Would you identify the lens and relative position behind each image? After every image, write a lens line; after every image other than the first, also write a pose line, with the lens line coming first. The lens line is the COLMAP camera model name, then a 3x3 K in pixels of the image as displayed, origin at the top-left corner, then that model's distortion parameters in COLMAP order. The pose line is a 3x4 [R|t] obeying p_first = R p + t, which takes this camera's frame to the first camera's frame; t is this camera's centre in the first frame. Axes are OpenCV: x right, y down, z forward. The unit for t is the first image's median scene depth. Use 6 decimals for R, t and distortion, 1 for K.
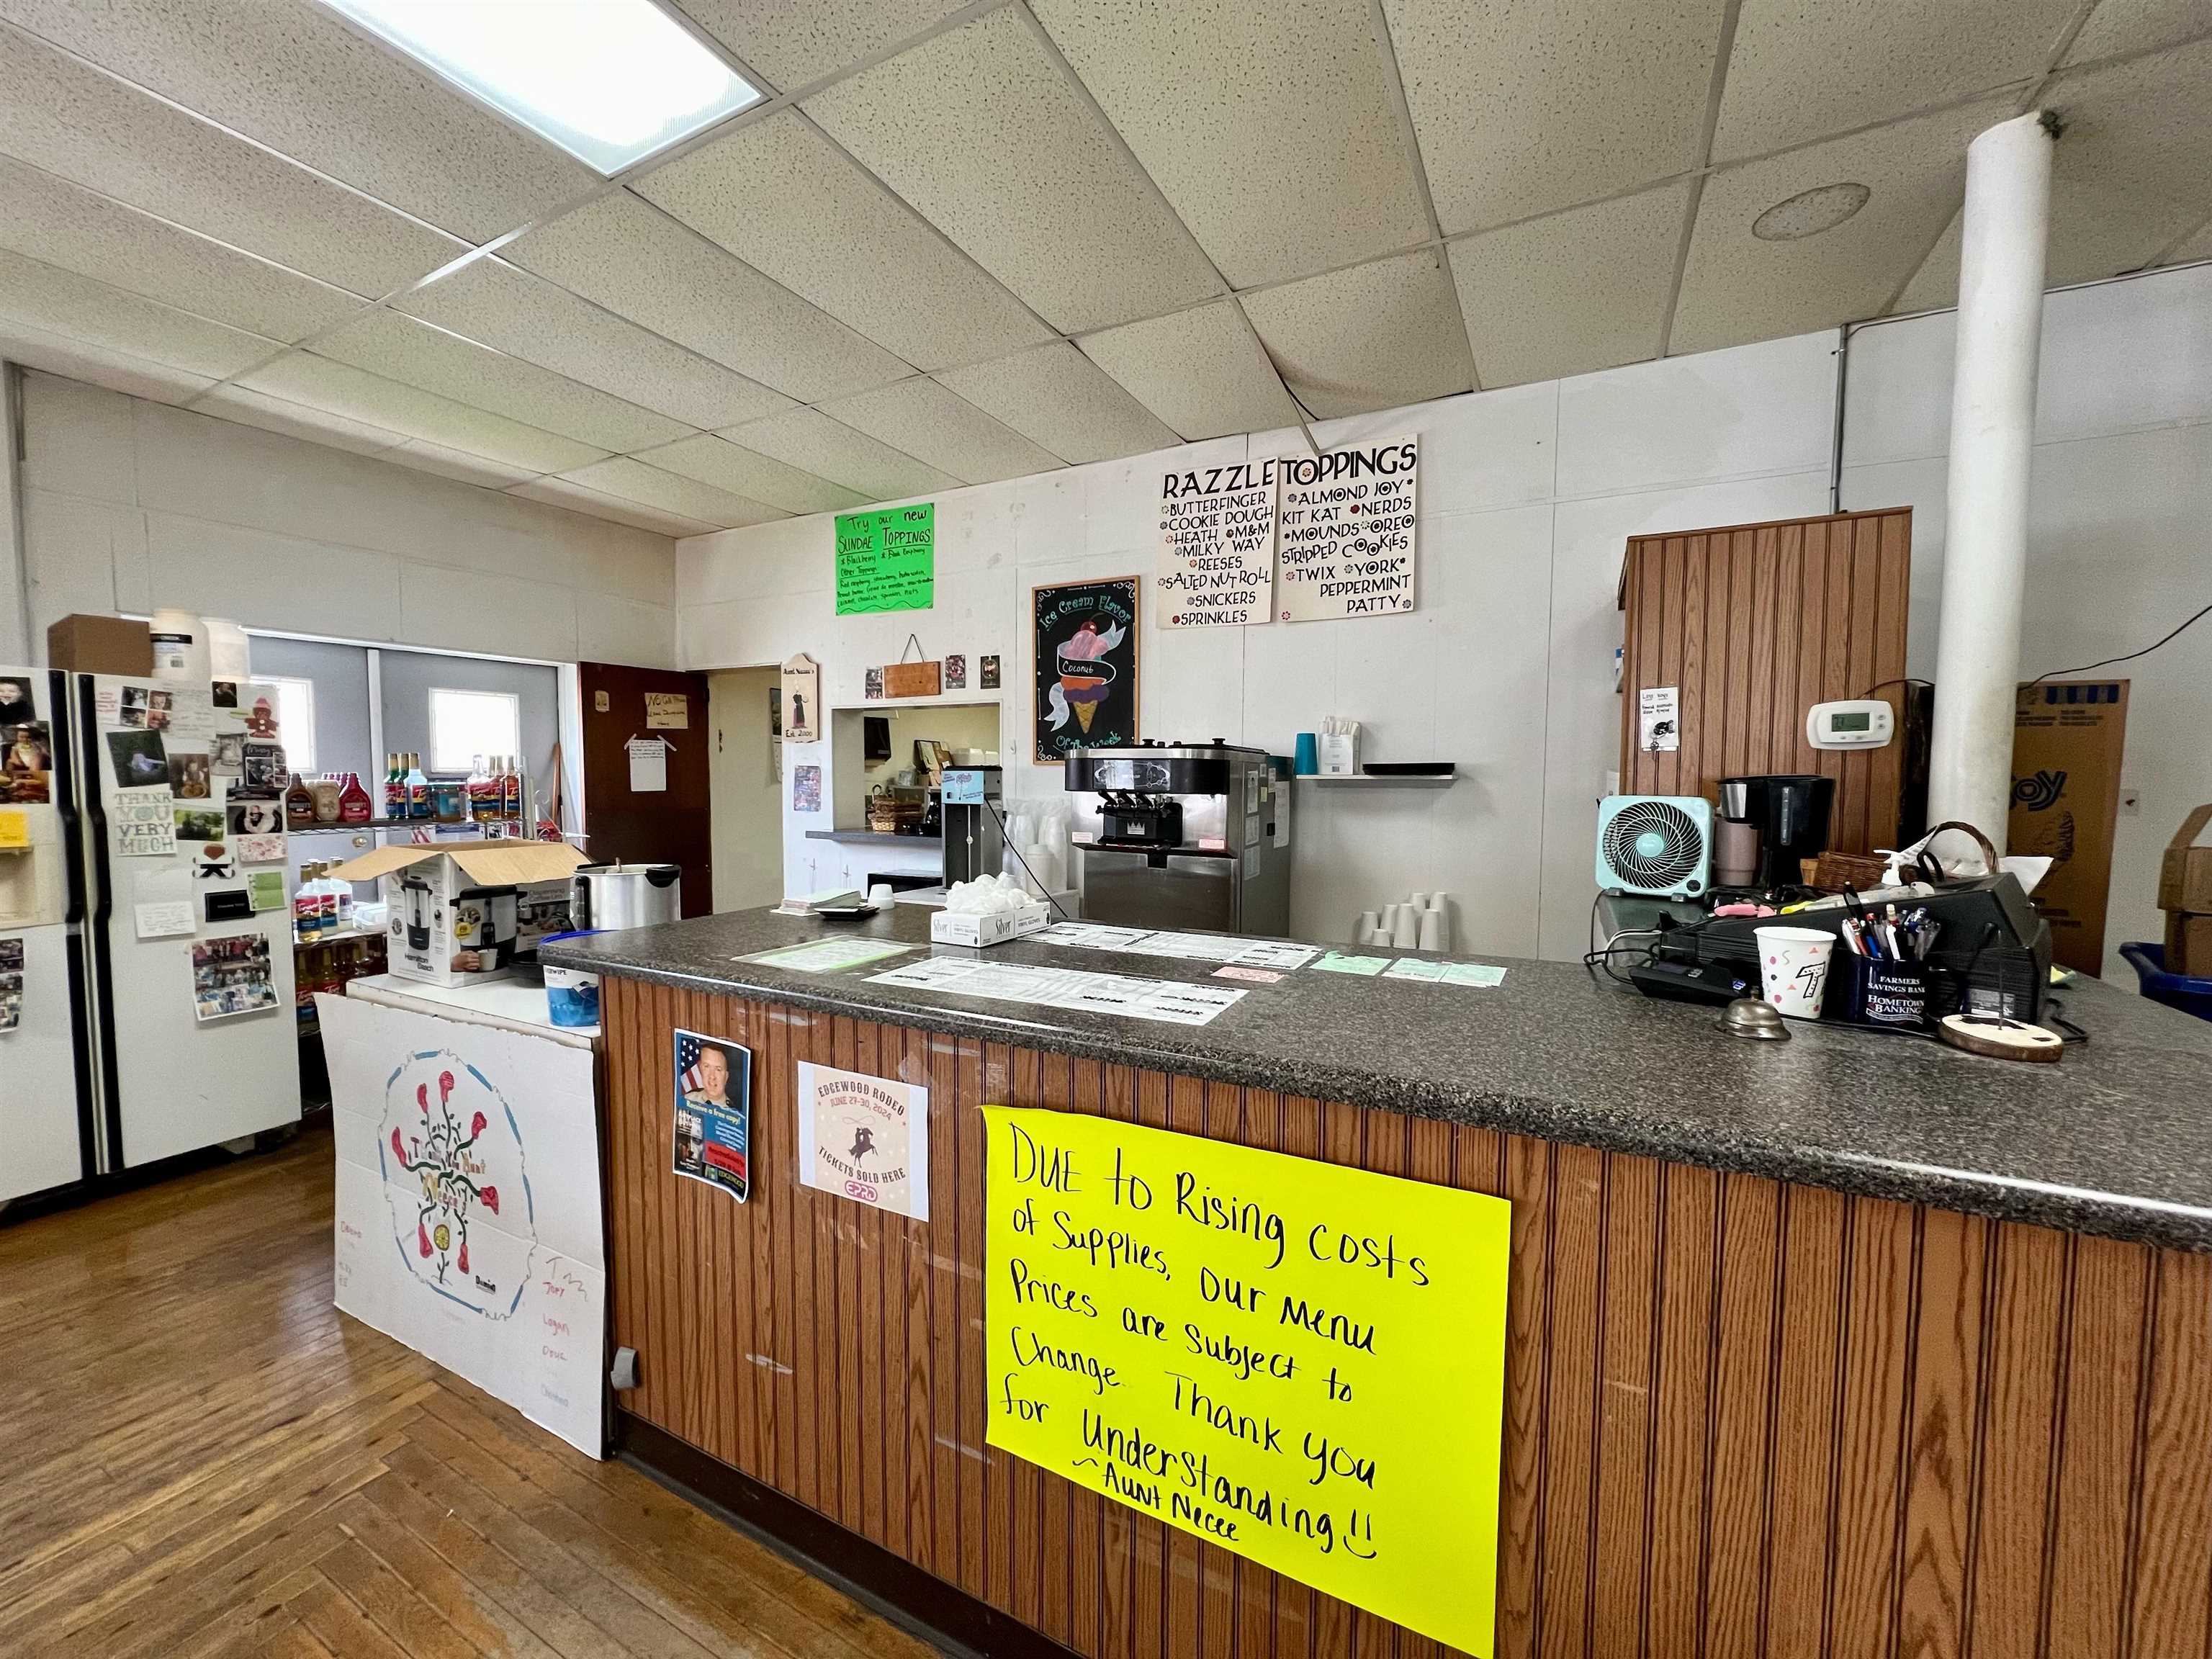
lens RADIAL K [[879.2, 0, 1104.2], [0, 879.2, 823.9], [0, 0, 1]] dist [-0.001575, -0.000022]
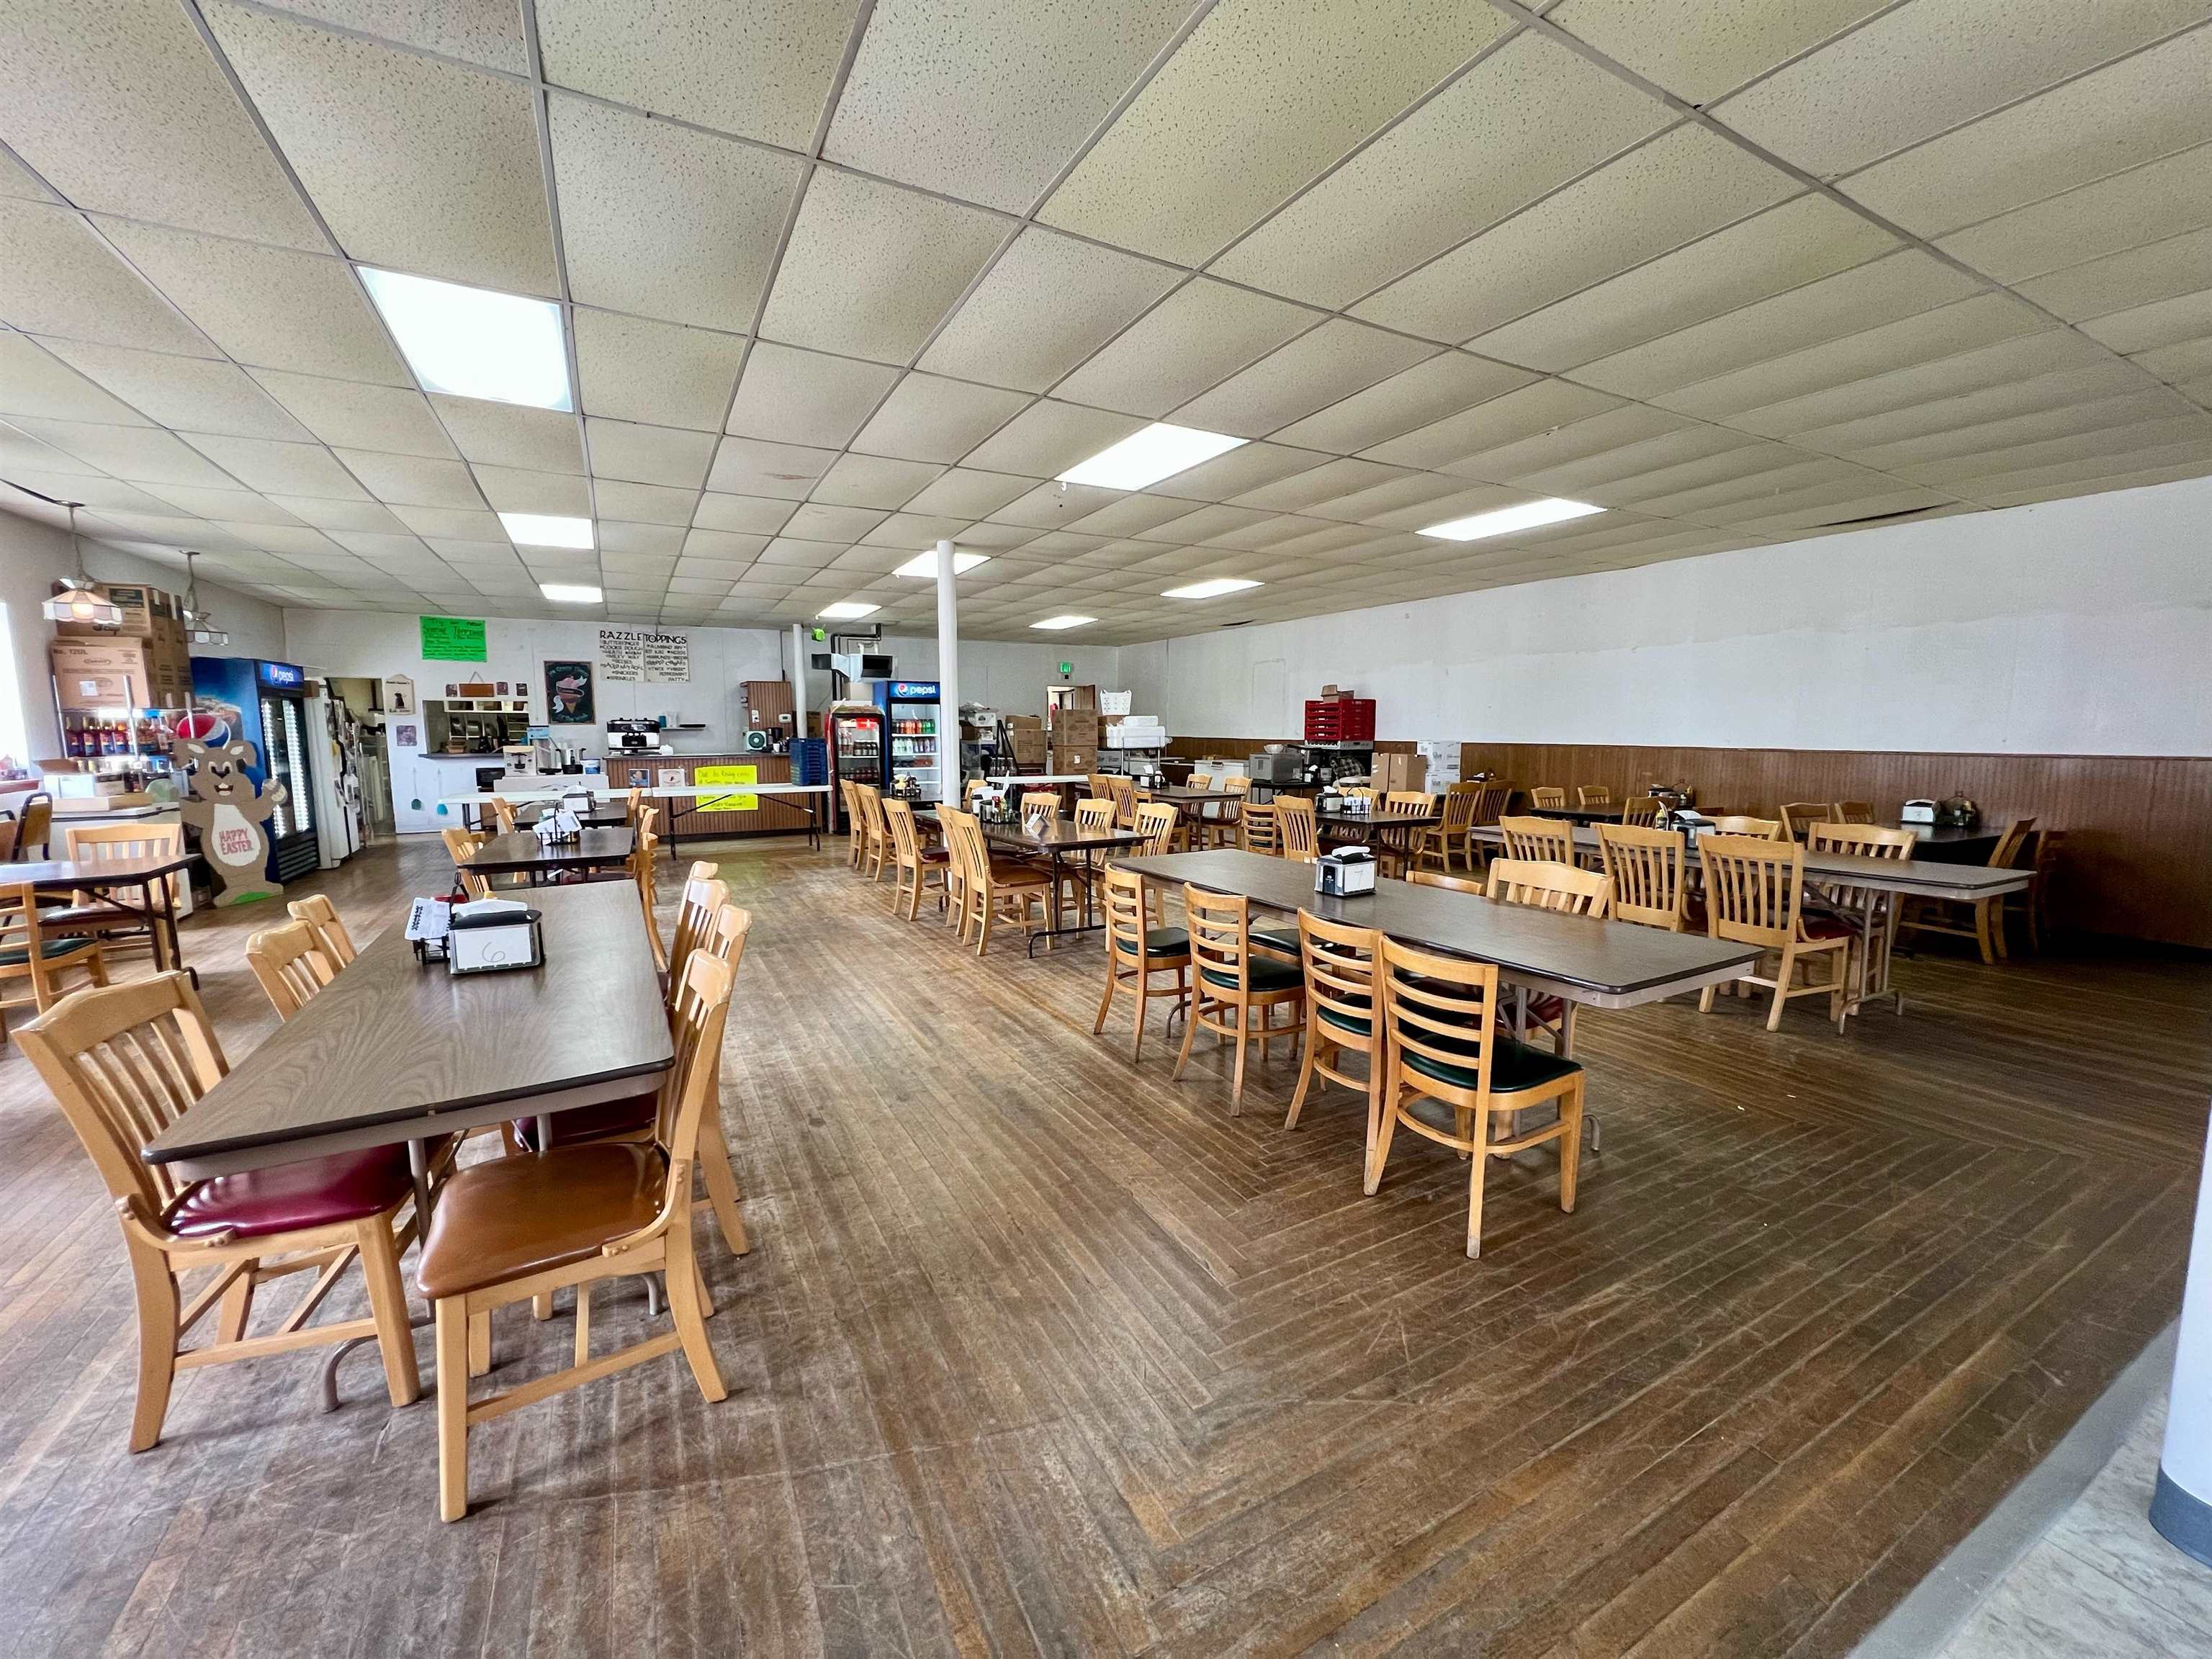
lens RADIAL K [[879.2, 0, 1105.5], [0, 879.2, 831.4], [0, 0, 1]] dist [-0.001575, -0.000022]
pose [[0.549106, -0.106207, 0.828977, -1.470267], [0.052829, 0.994320, 0.092397, 0.105187], [-0.834082, -0.006941, 0.551597, -2.024002]]
